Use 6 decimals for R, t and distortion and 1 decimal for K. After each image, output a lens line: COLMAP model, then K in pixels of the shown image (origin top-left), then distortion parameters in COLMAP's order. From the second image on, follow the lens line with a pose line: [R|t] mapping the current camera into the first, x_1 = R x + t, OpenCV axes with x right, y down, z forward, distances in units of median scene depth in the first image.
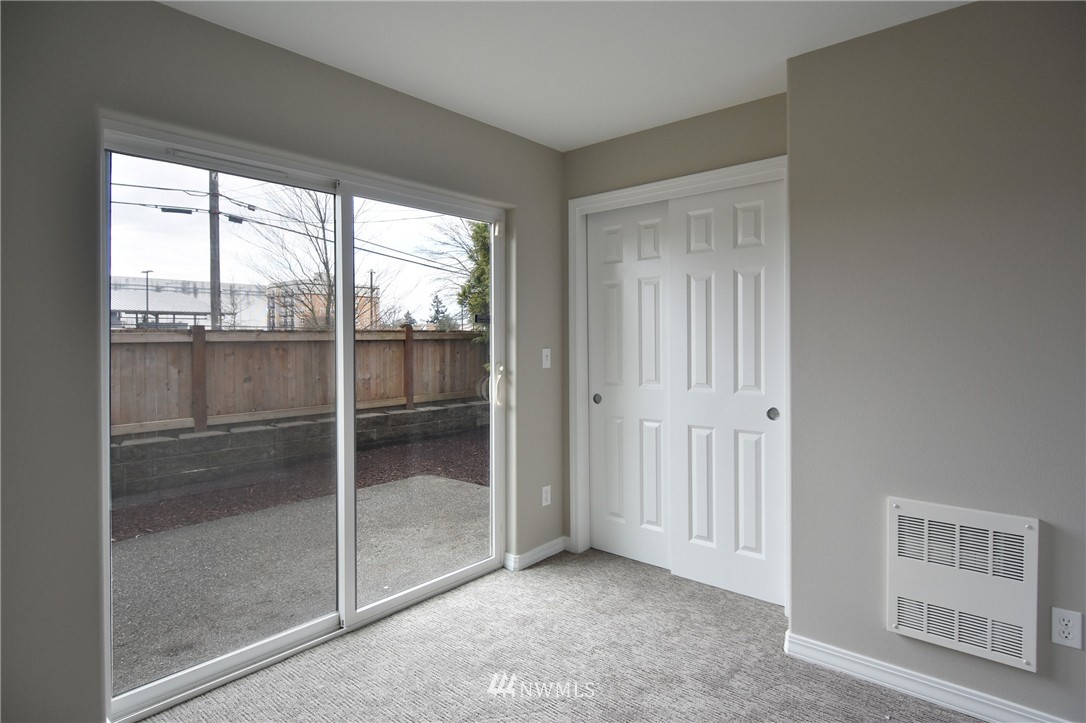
lens RADIAL K [[576.3, 0, 564.9], [0, 576.3, 340.5], [0, 0, 1]] dist [0.003078, 0.000012]
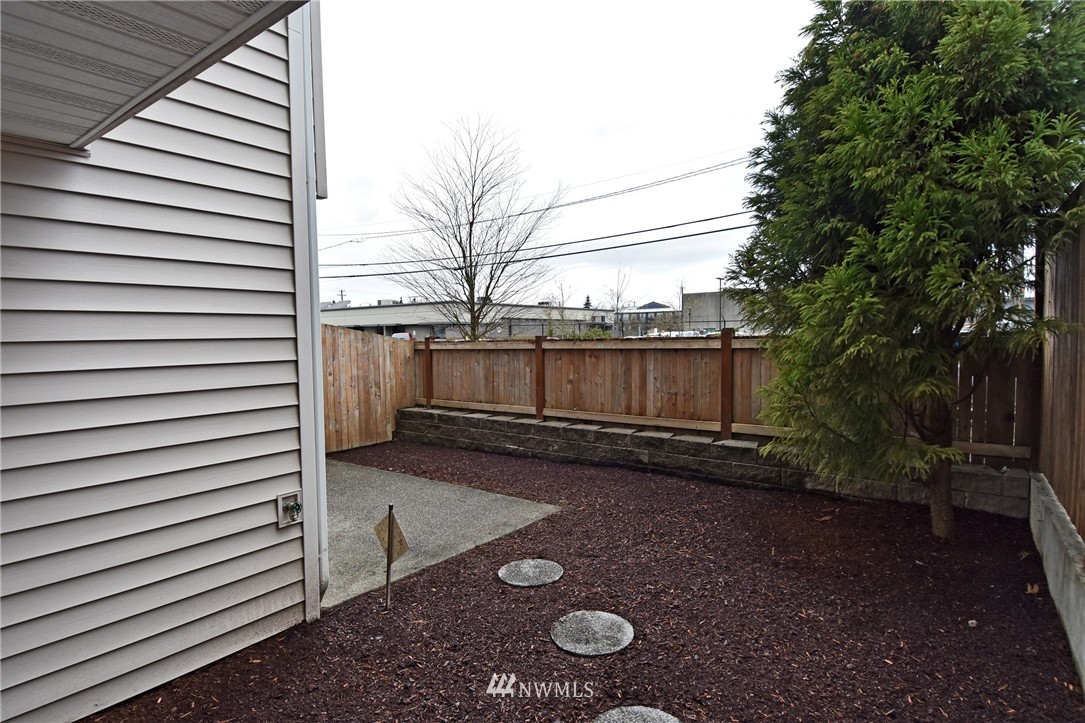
lens RADIAL K [[565.7, 0, 560.4], [0, 565.7, 352.5], [0, 0, 1]] dist [0.006989, -0.000067]
pose [[0.068774, 0.033907, -0.997056, 0.466348], [0.006892, 0.999382, 0.034461, -0.024444], [0.997608, -0.009242, 0.068498, 0.727477]]
